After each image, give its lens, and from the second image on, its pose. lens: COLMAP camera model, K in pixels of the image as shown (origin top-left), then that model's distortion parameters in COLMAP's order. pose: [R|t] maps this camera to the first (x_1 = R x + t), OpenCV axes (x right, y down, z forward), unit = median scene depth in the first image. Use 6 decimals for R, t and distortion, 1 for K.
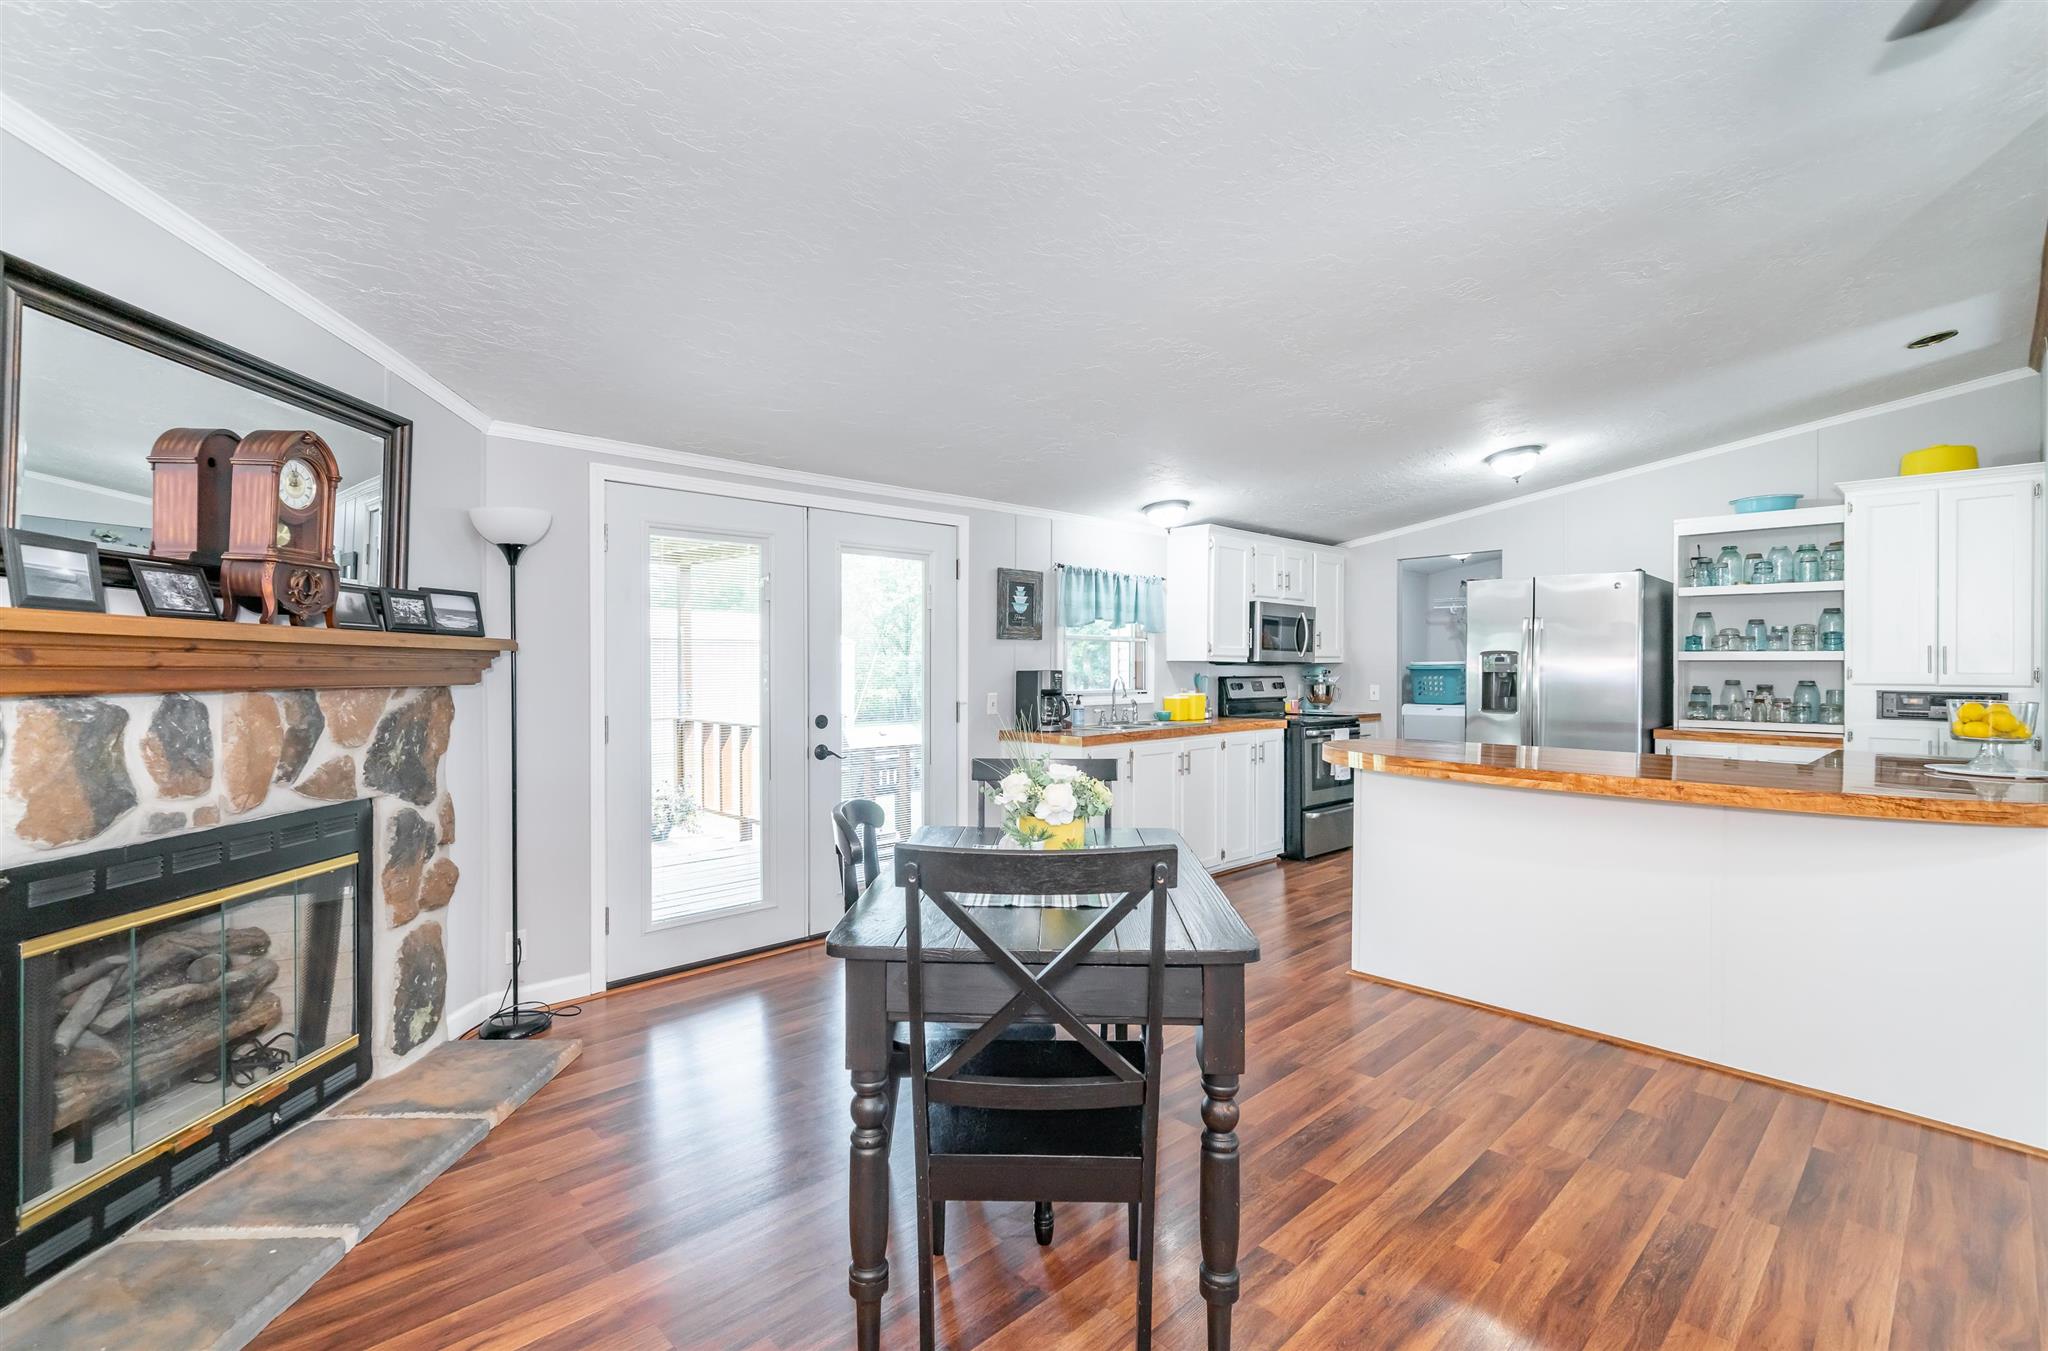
lens RADIAL K [[903.2, 0, 936.5], [0, 903.2, 670.8], [0, 0, 1]] dist [-0.012541, 0.004286]
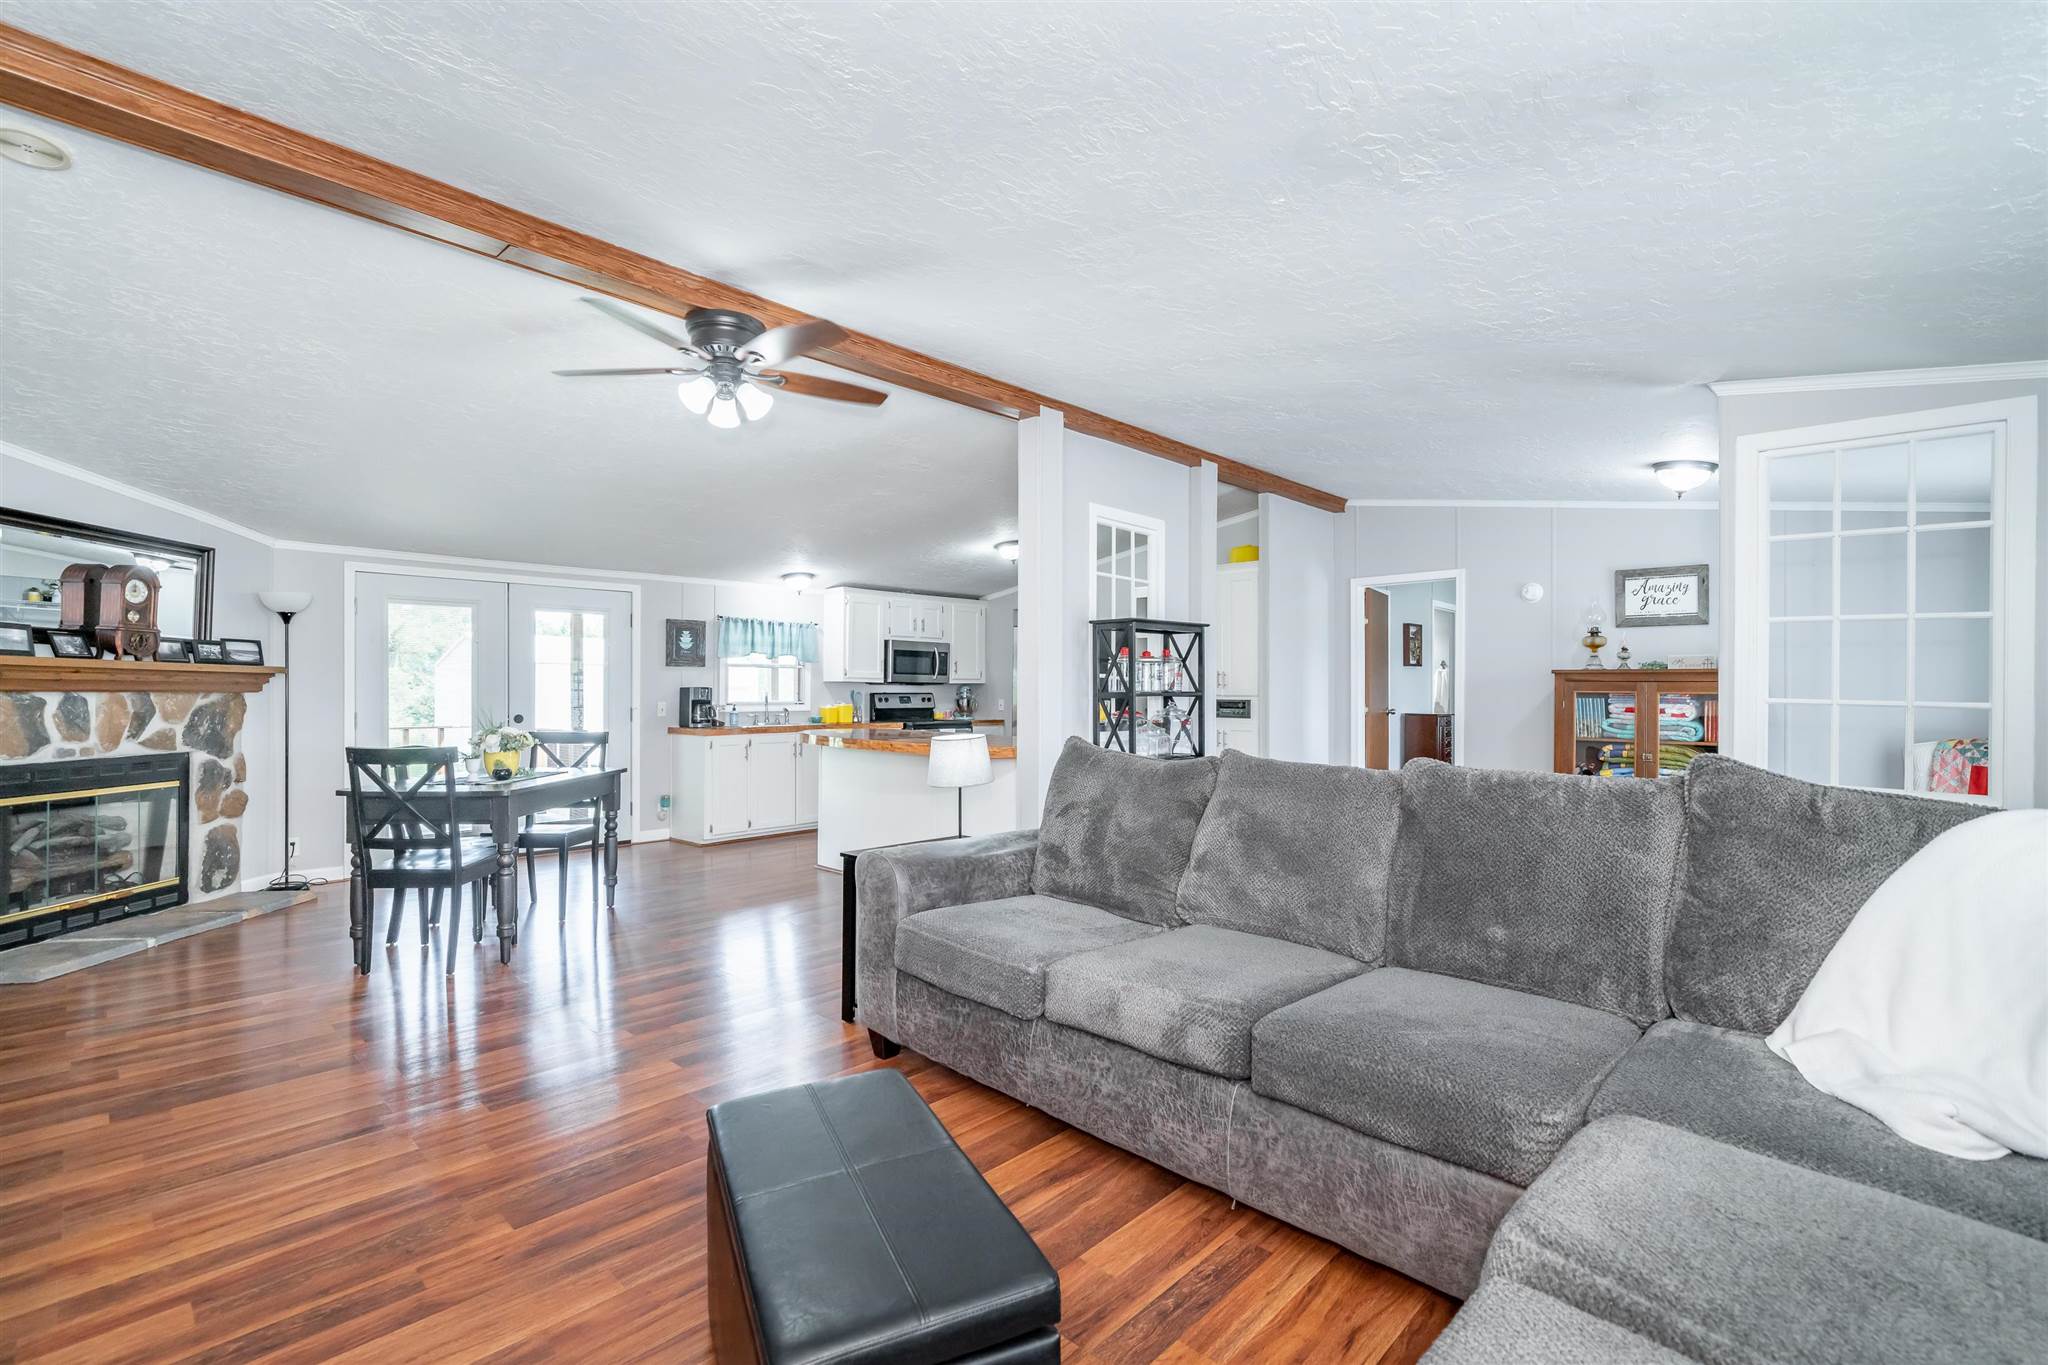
lens RADIAL K [[903.2, 0, 970.5], [0, 903.2, 691.6], [0, 0, 1]] dist [-0.012541, 0.004286]
pose [[0.998836, -0.000523, 0.048229, 0.870791], [0.000764, 0.999987, -0.004960, 0.025563], [-0.048225, 0.004991, 0.998824, -0.903233]]
